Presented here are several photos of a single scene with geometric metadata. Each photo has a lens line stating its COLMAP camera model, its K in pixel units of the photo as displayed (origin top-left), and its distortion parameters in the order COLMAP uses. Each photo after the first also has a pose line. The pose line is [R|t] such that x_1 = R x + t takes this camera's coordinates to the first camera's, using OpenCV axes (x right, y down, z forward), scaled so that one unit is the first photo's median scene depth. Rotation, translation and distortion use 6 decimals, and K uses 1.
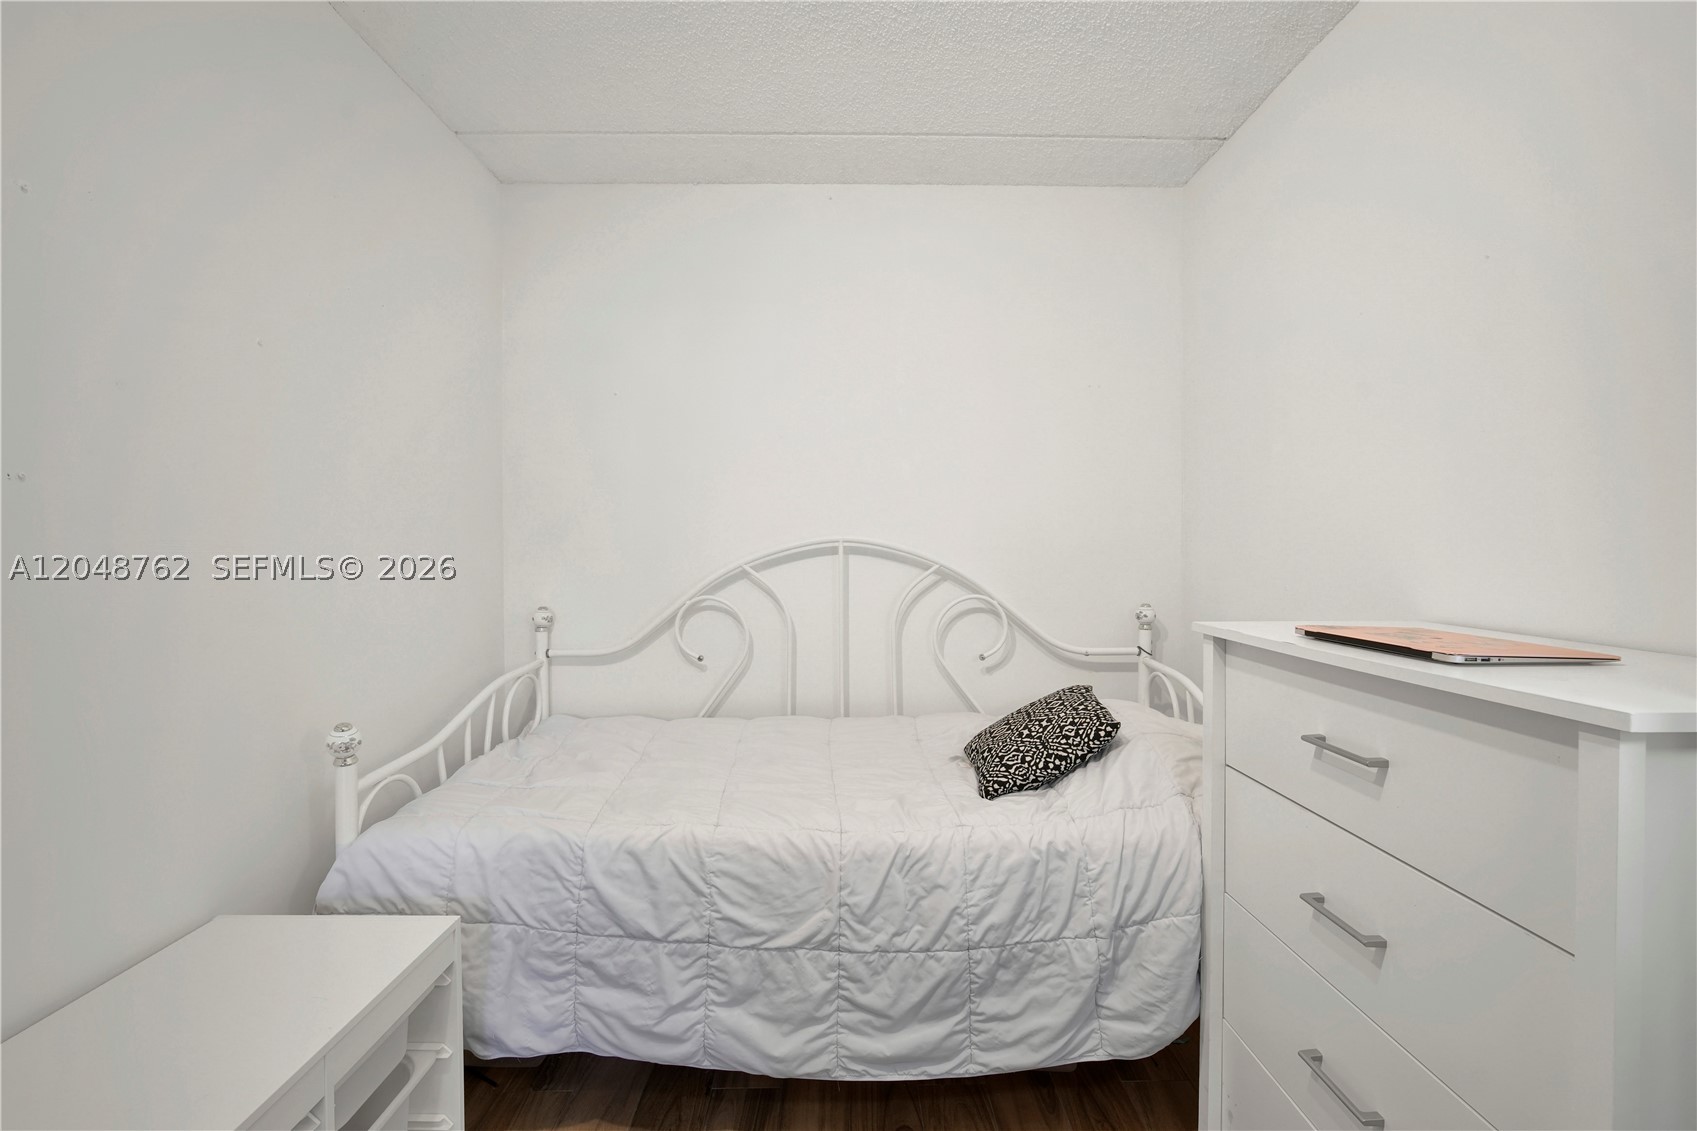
lens RADIAL K [[753.1, 0, 853.3], [0, 753.1, 551.3], [0, 0, 1]] dist [-0.014454, 0.004614]
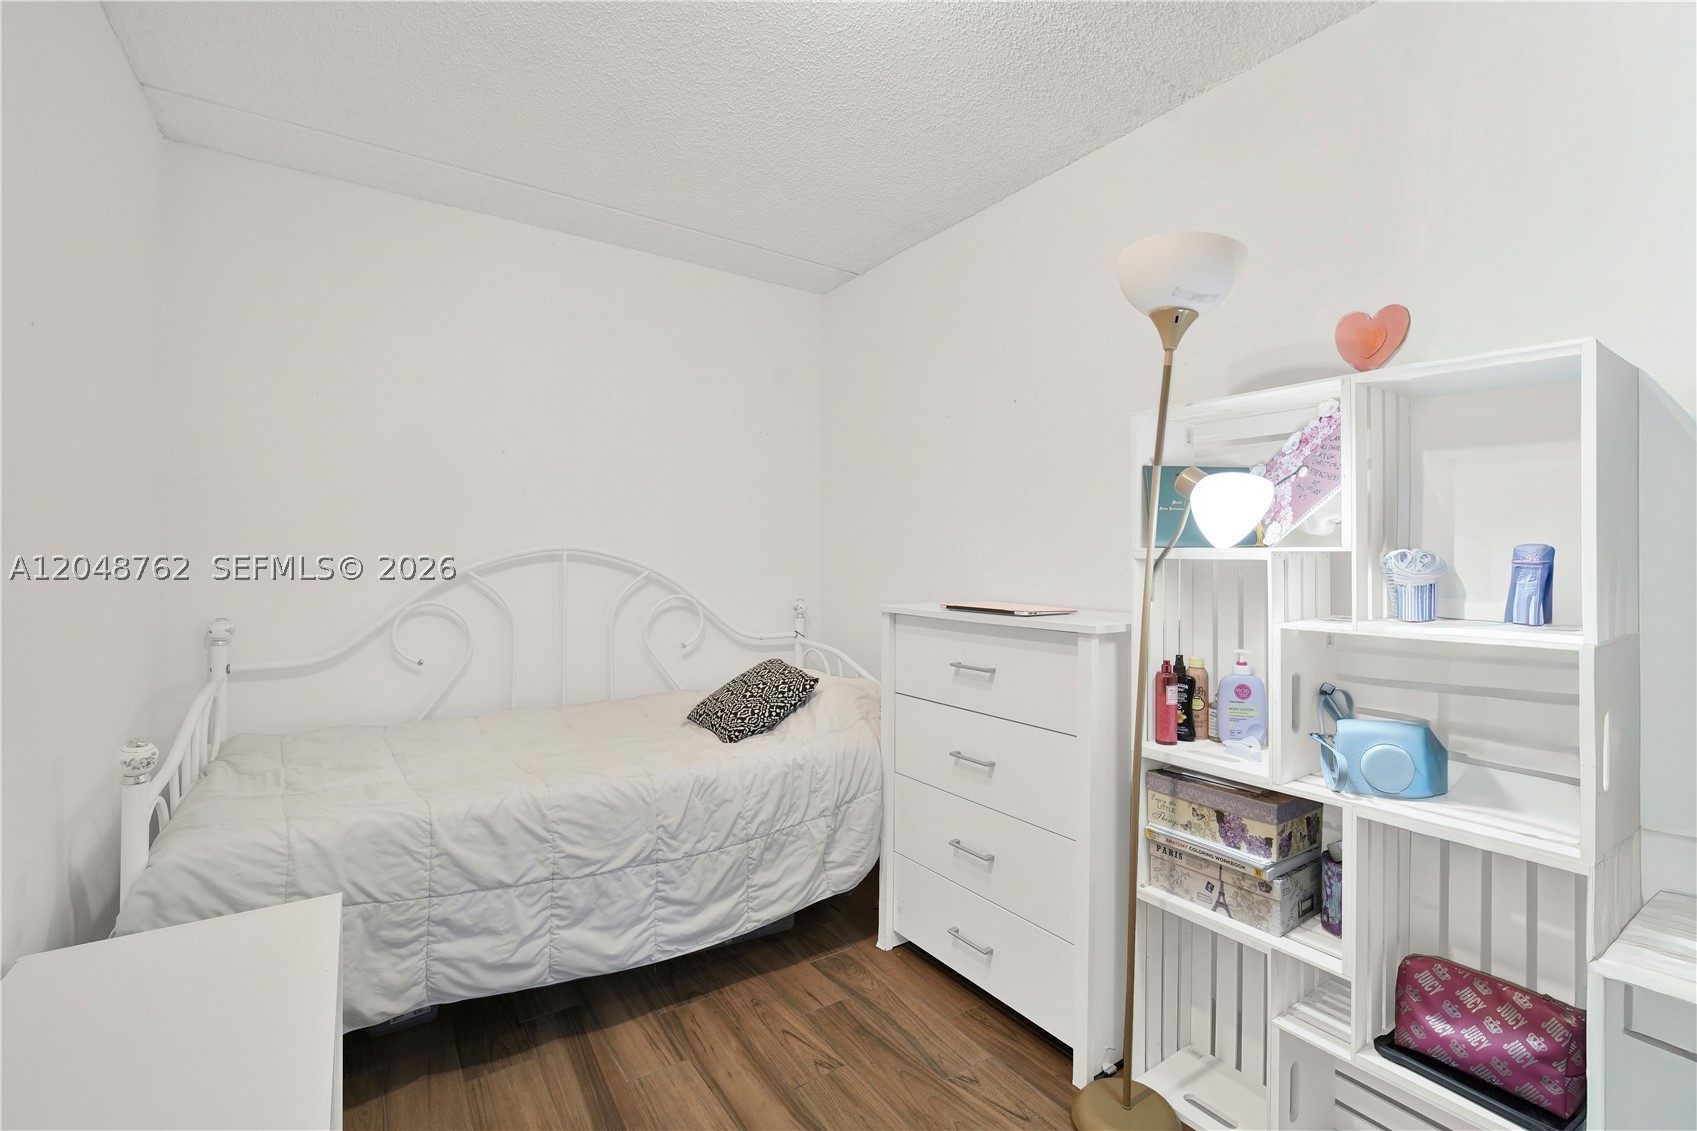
lens RADIAL K [[753.1, 0, 853.3], [0, 753.1, 551.3], [0, 0, 1]] dist [-0.014454, 0.004614]
pose [[0.830637, 0.011002, 0.556705, -0.470856], [-0.004280, 0.999901, -0.013375, 0.003846], [-0.556797, 0.008727, 0.830603, -0.286688]]
